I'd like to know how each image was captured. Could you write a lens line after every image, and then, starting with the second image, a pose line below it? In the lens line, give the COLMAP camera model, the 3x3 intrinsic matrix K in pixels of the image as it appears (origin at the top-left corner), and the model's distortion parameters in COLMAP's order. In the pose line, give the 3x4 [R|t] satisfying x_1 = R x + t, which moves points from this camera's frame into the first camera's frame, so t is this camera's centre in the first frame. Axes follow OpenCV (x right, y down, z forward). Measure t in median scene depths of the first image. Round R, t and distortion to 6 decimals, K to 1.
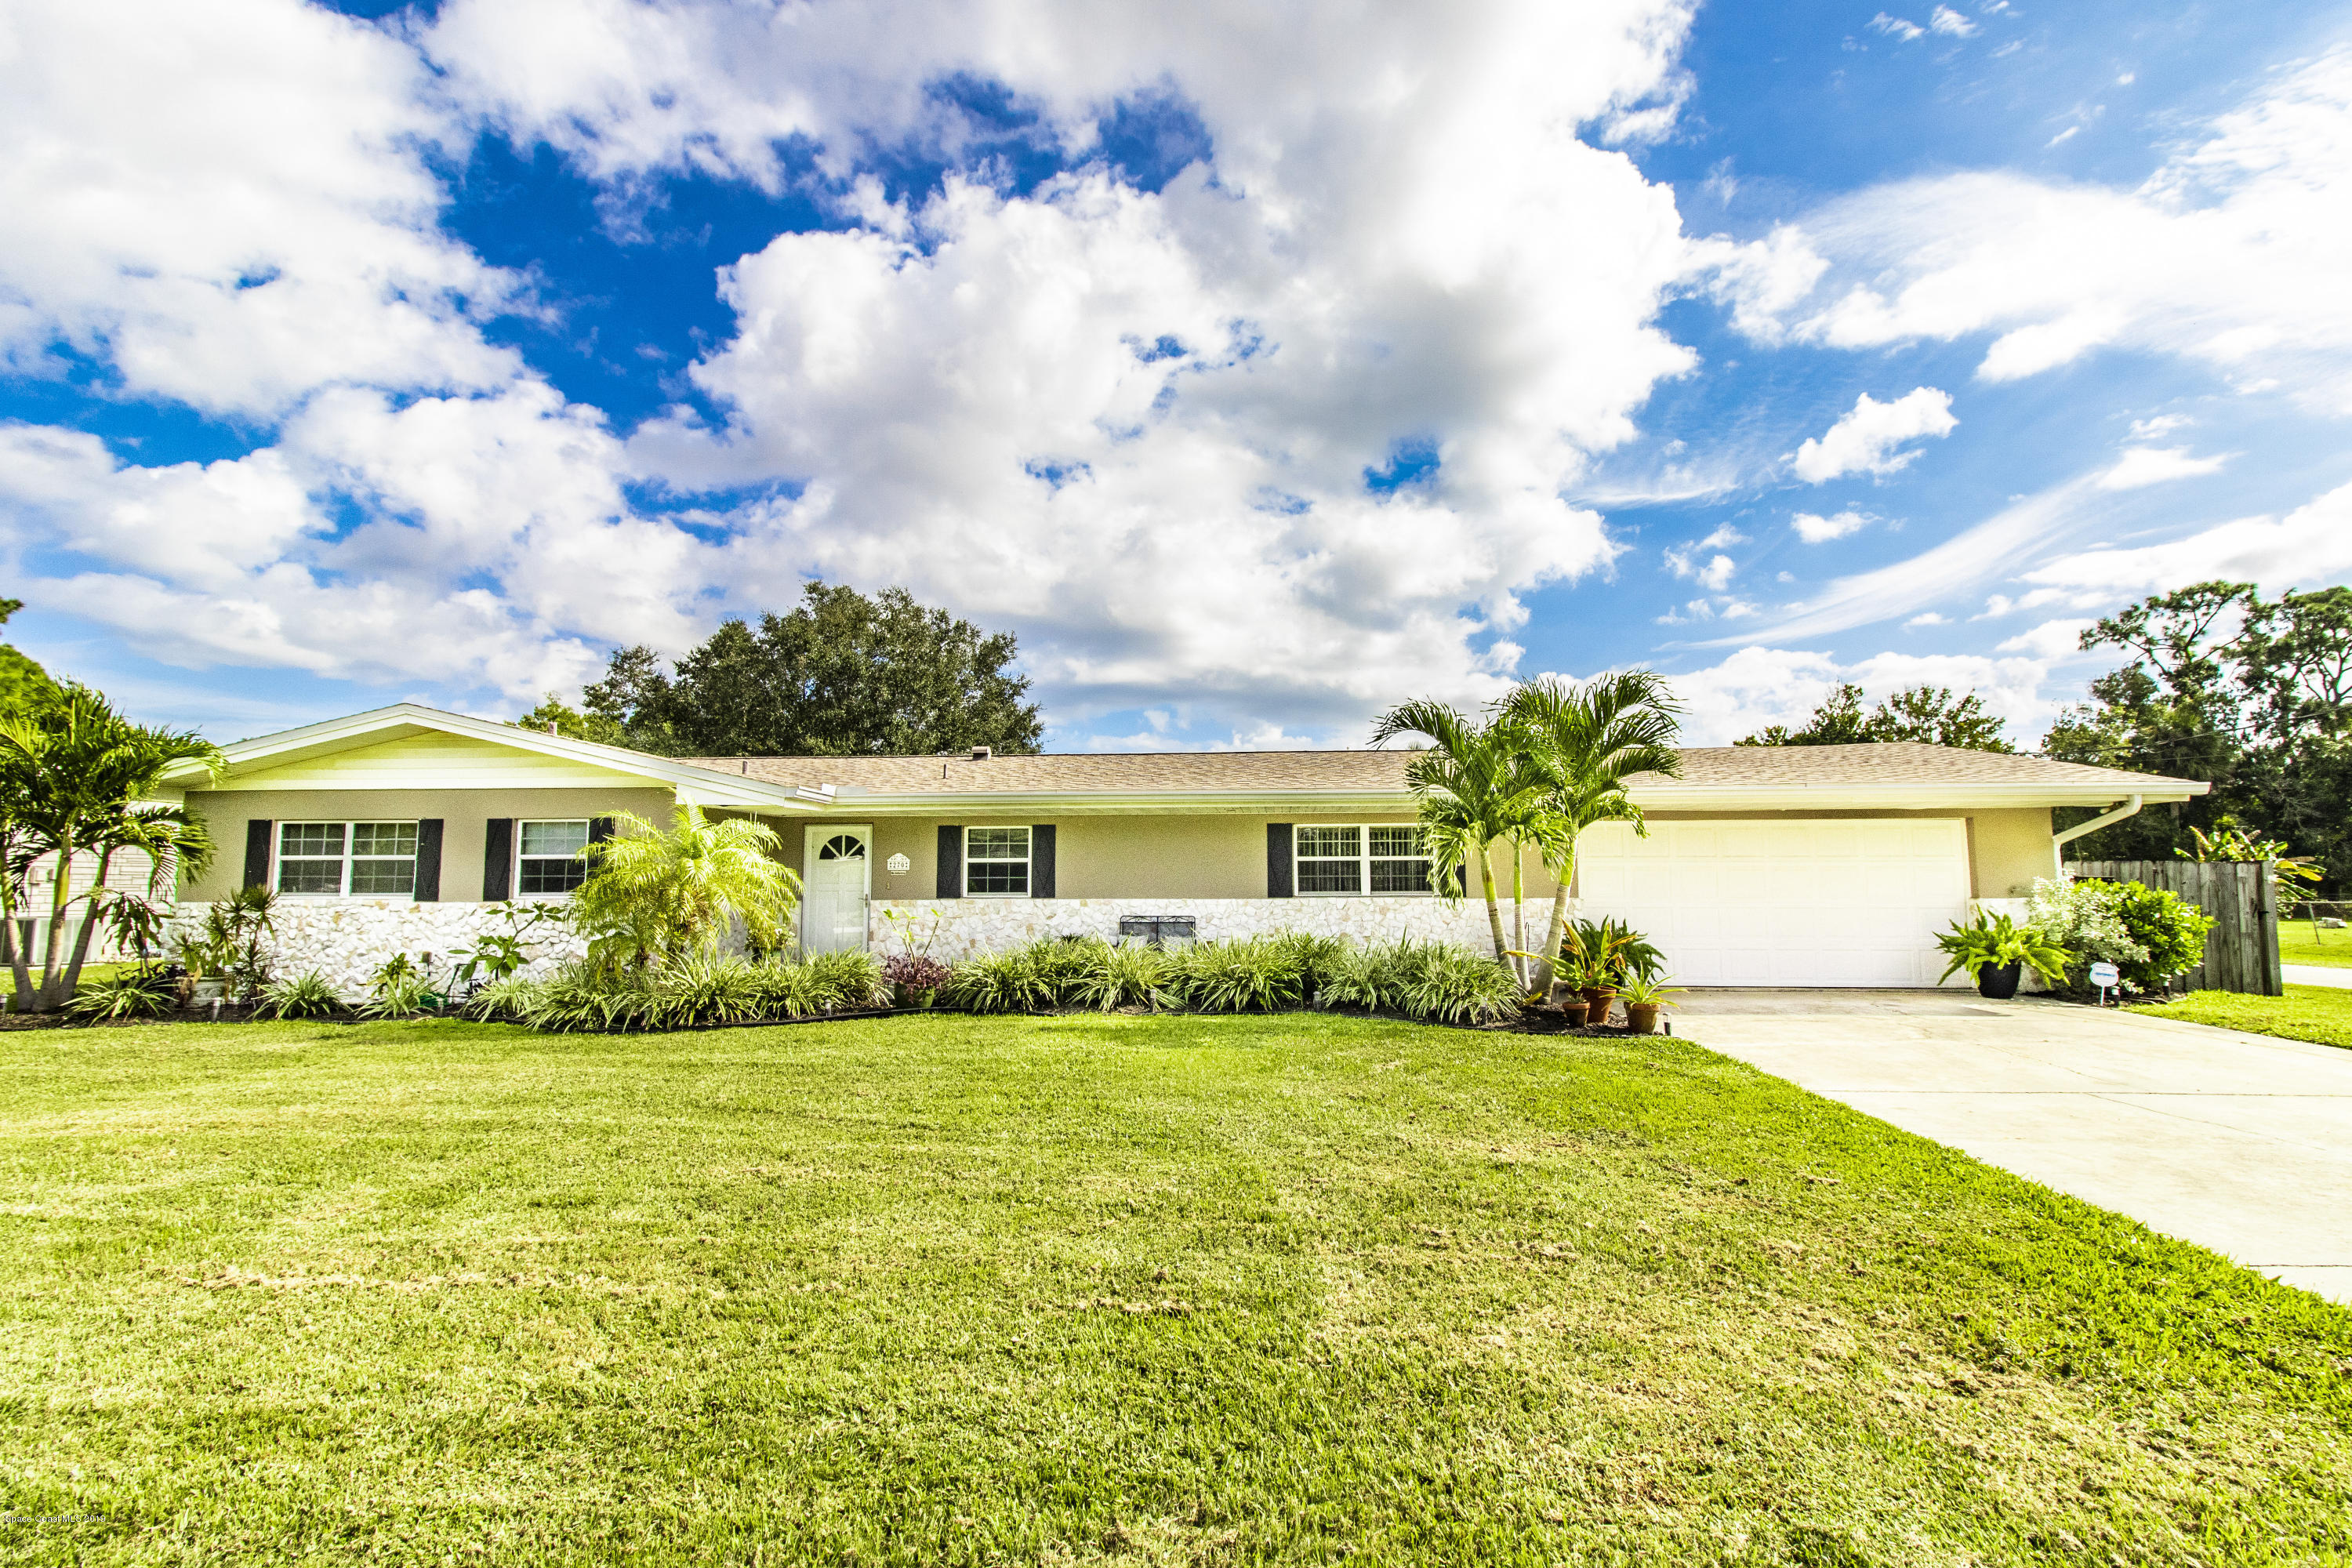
lens RADIAL K [[1096.1, 0, 1167.6], [0, 1096.1, 775.4], [0, 0, 1]] dist [0.000316, -0.000534]
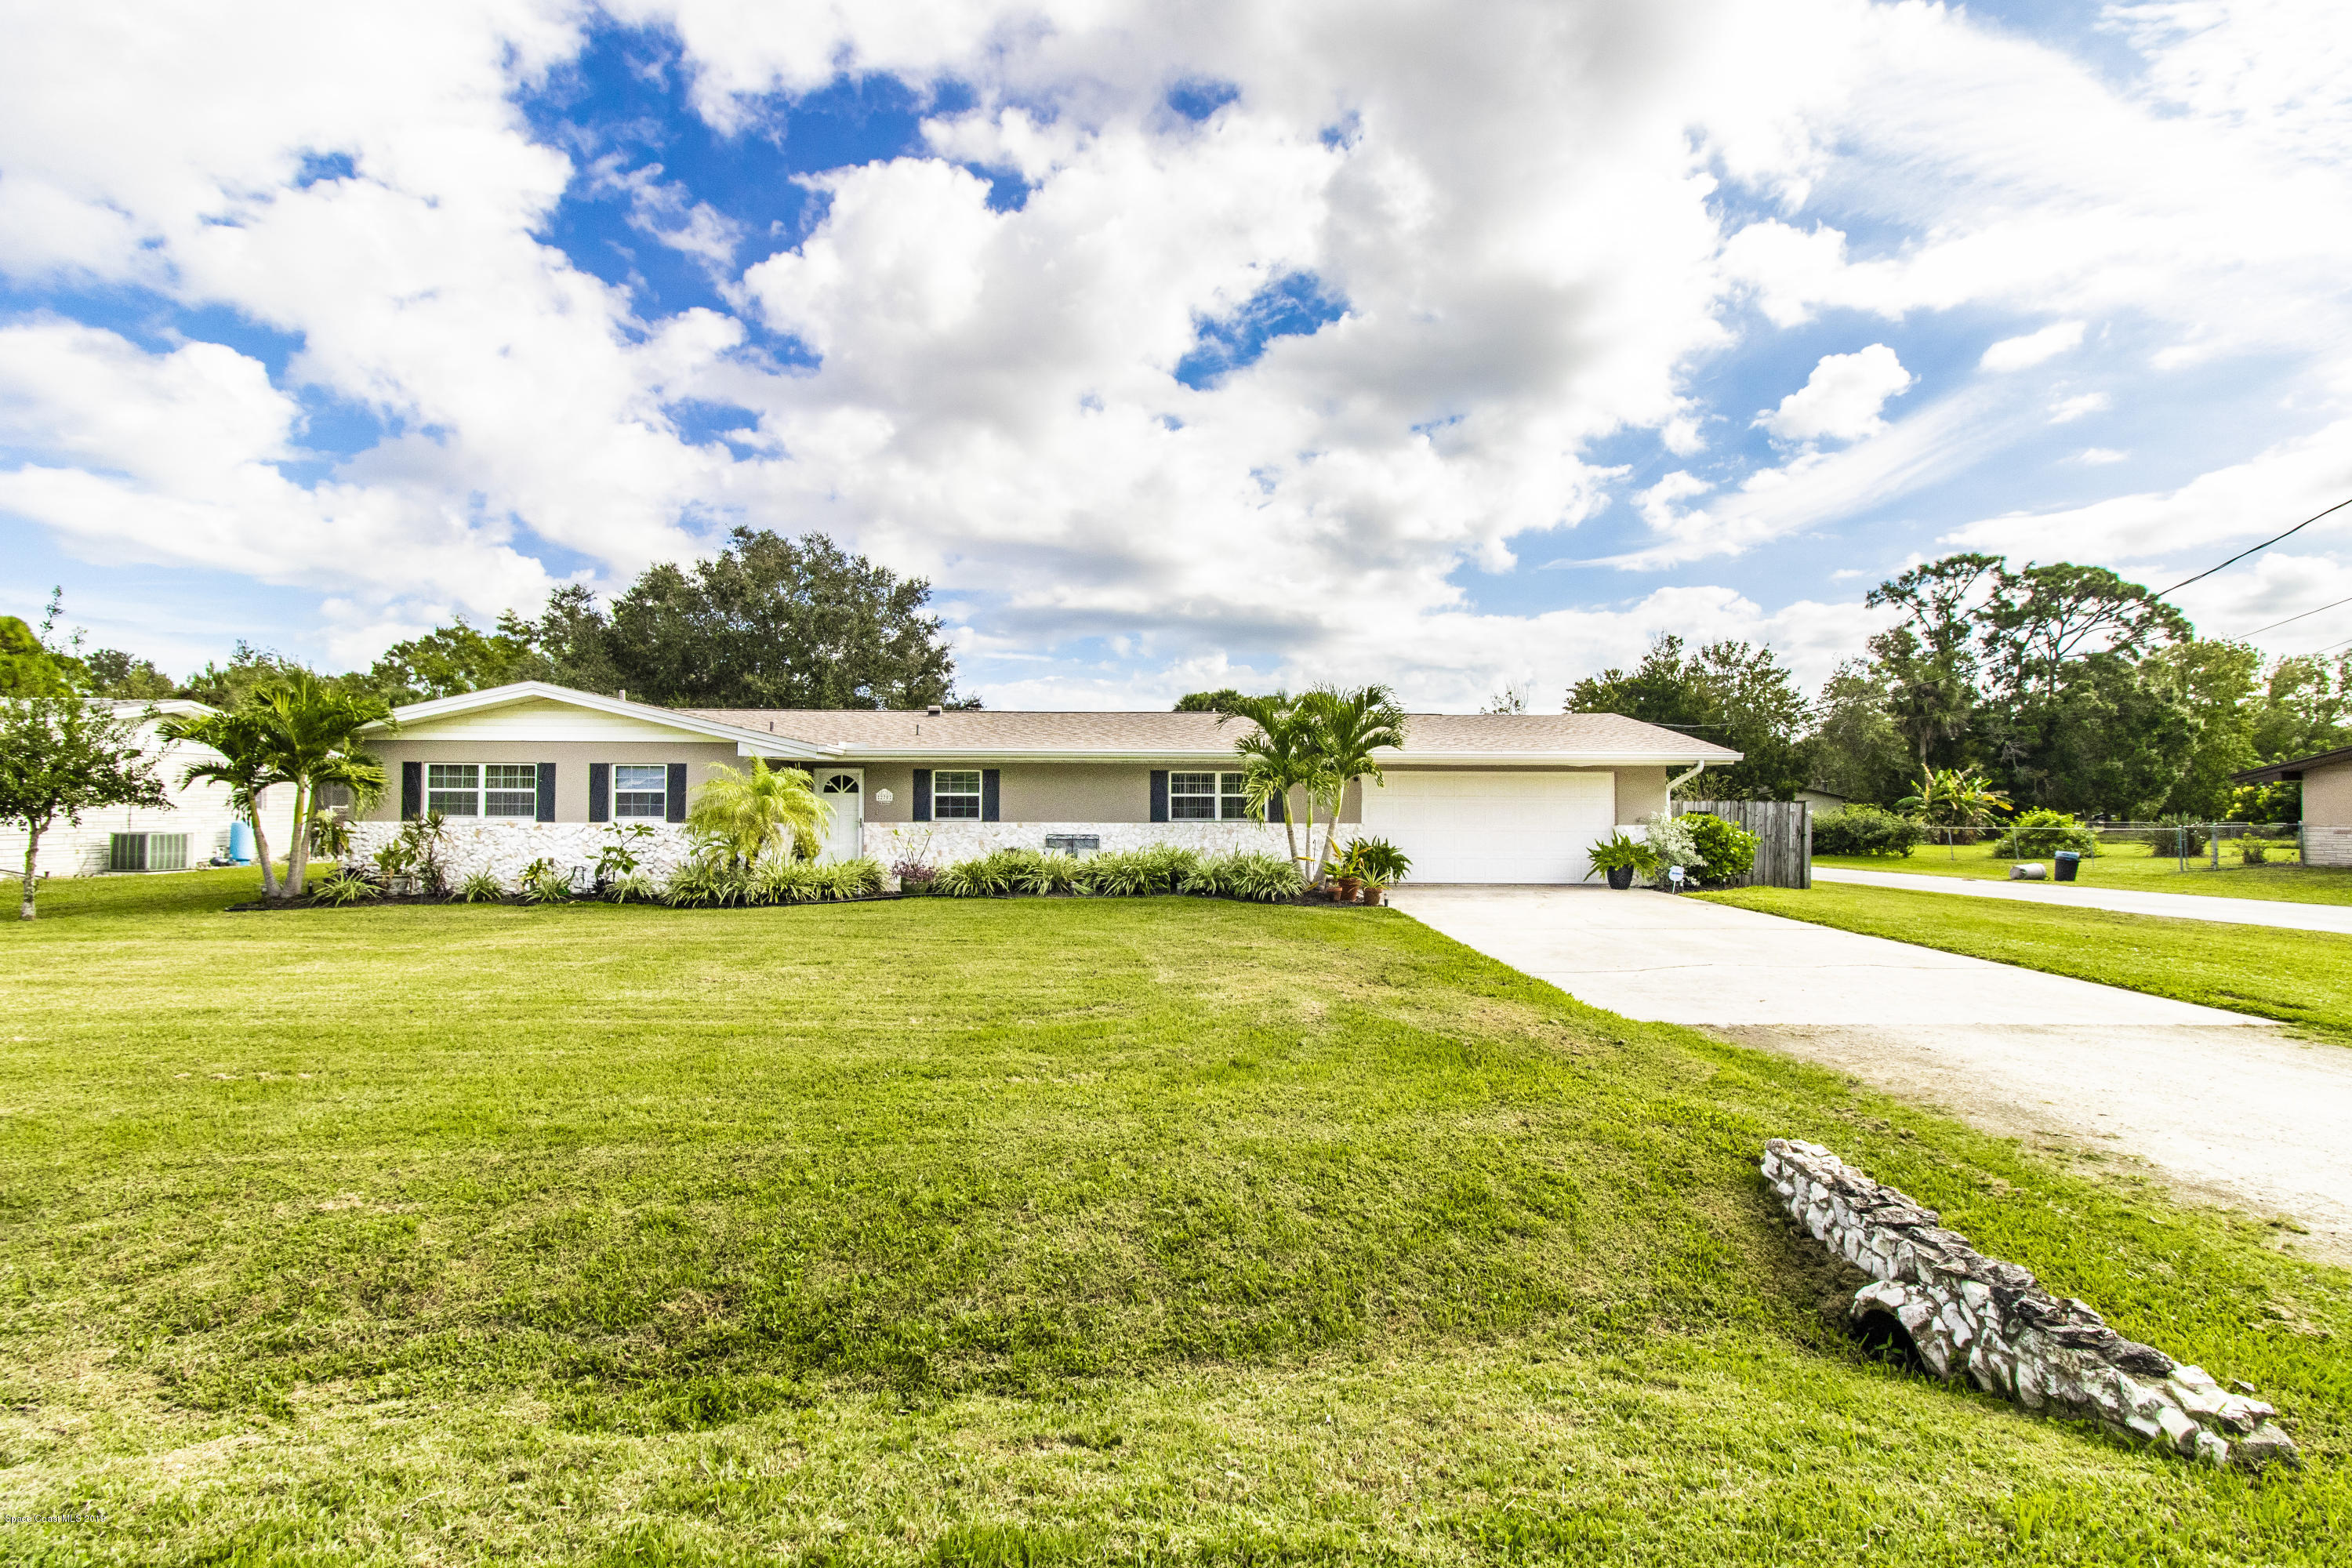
lens RADIAL K [[1096.1, 0, 1167.6], [0, 1096.1, 775.4], [0, 0, 1]] dist [0.000316, -0.000534]
pose [[0.995206, 0.009019, 0.097388, -0.025157], [-0.015984, 0.997350, 0.070976, -0.050446], [-0.096490, -0.072192, 0.992712, -0.411770]]
